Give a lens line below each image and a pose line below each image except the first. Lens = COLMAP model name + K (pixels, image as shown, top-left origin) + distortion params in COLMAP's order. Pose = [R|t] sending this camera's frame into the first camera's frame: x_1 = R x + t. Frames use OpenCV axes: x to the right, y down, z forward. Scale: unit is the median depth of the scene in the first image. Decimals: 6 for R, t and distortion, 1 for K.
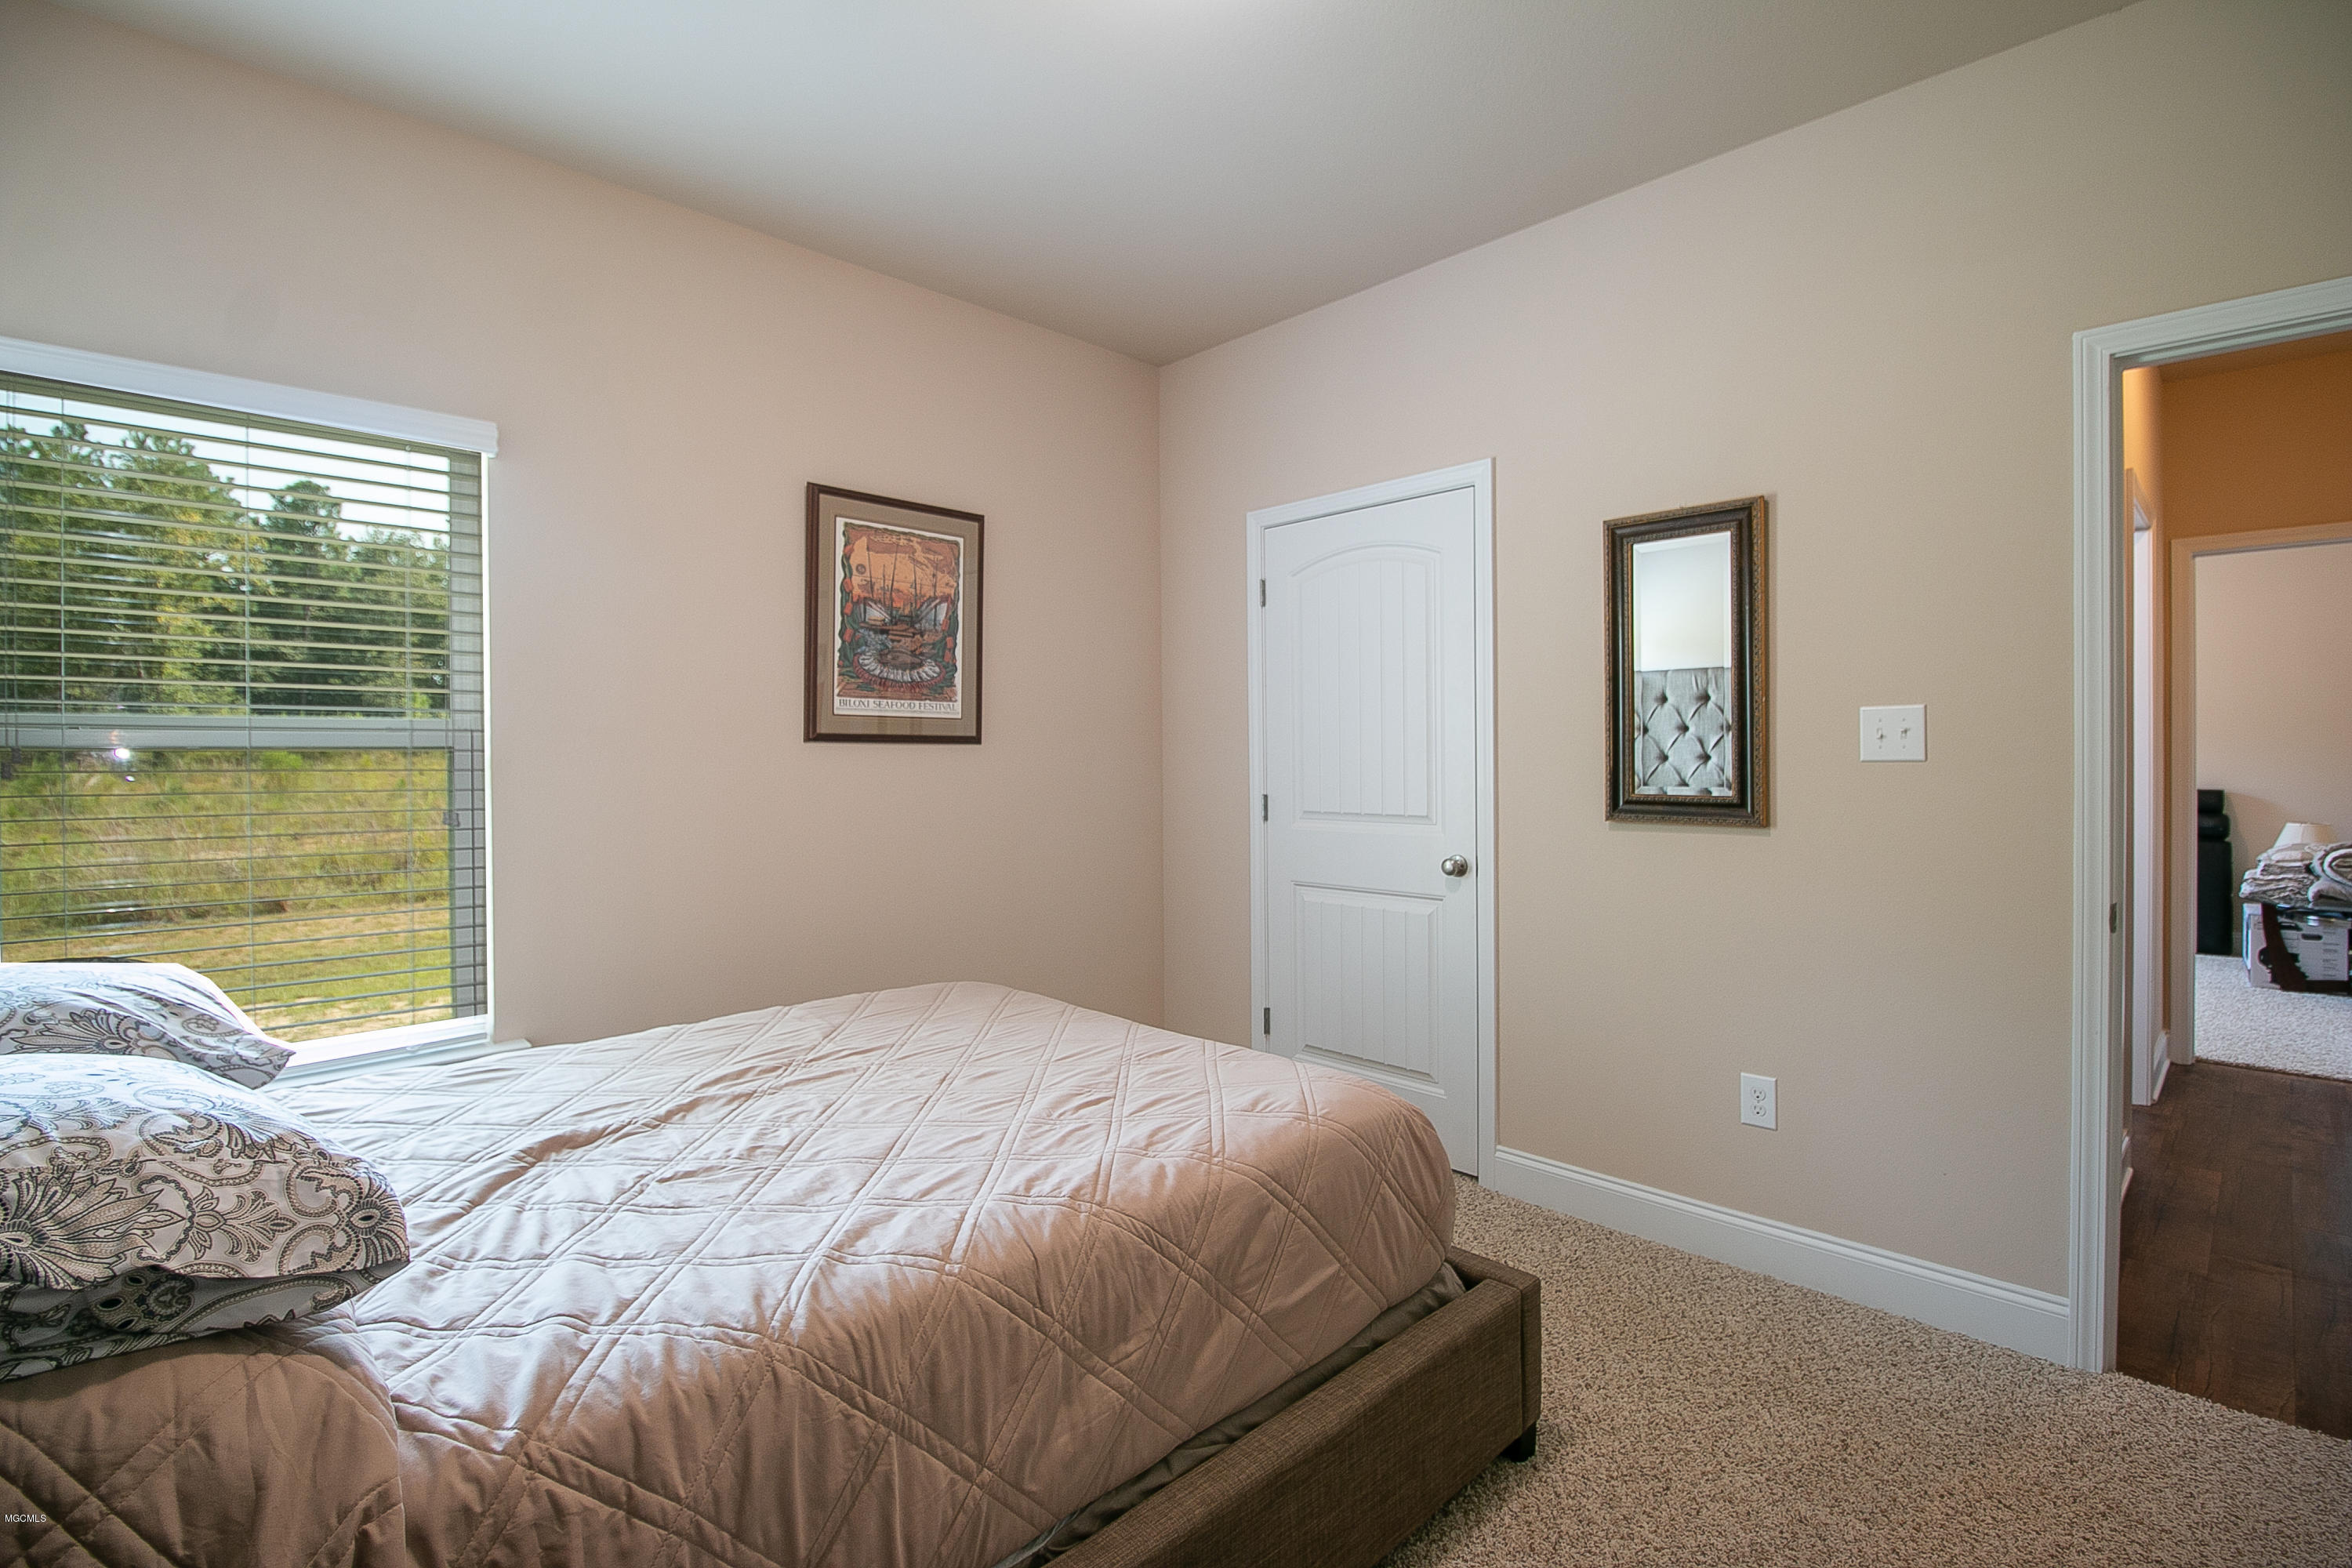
lens RADIAL K [[1091.1, 0, 1173.9], [0, 1091.1, 763.3], [0, 0, 1]] dist [-0.019897, -0.006316]
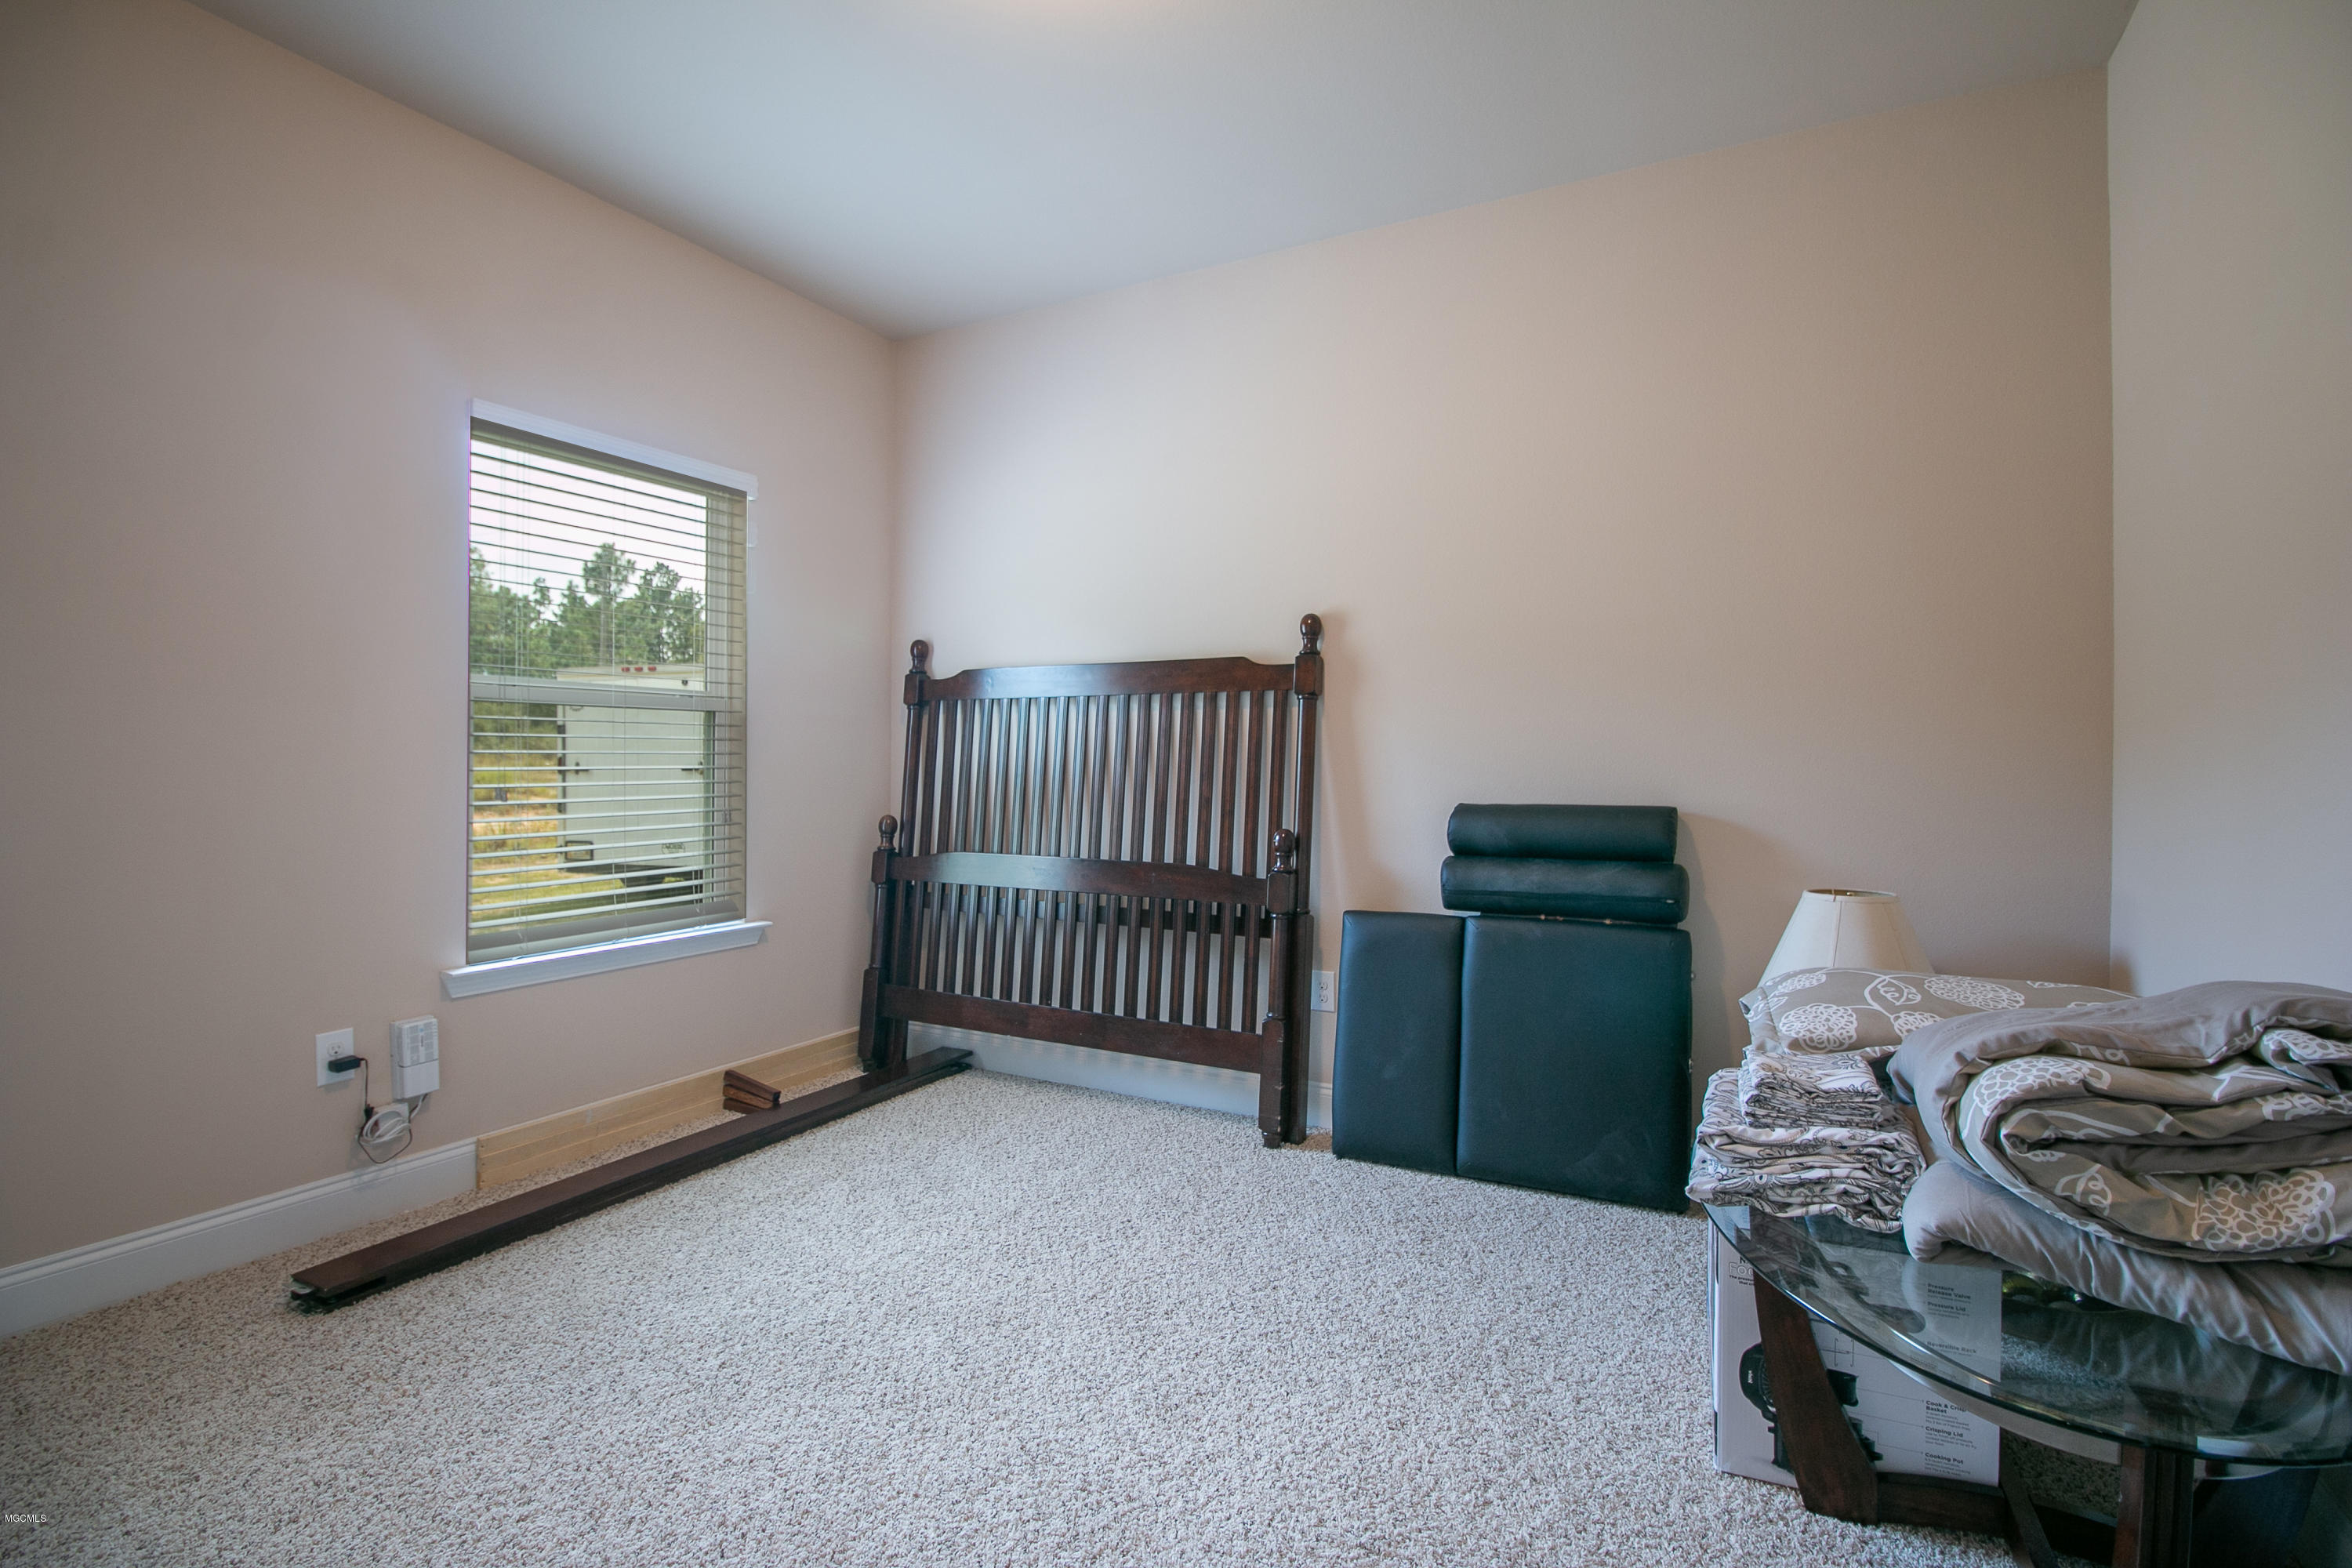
lens RADIAL K [[1091.1, 0, 1173.9], [0, 1091.1, 763.3], [0, 0, 1]] dist [-0.019897, -0.006316]
pose [[0.951344, 0.007445, 0.308042, 0.786139], [-0.007507, 0.999971, -0.000985, 0.012087], [-0.308040, -0.001375, 0.951372, 0.769733]]
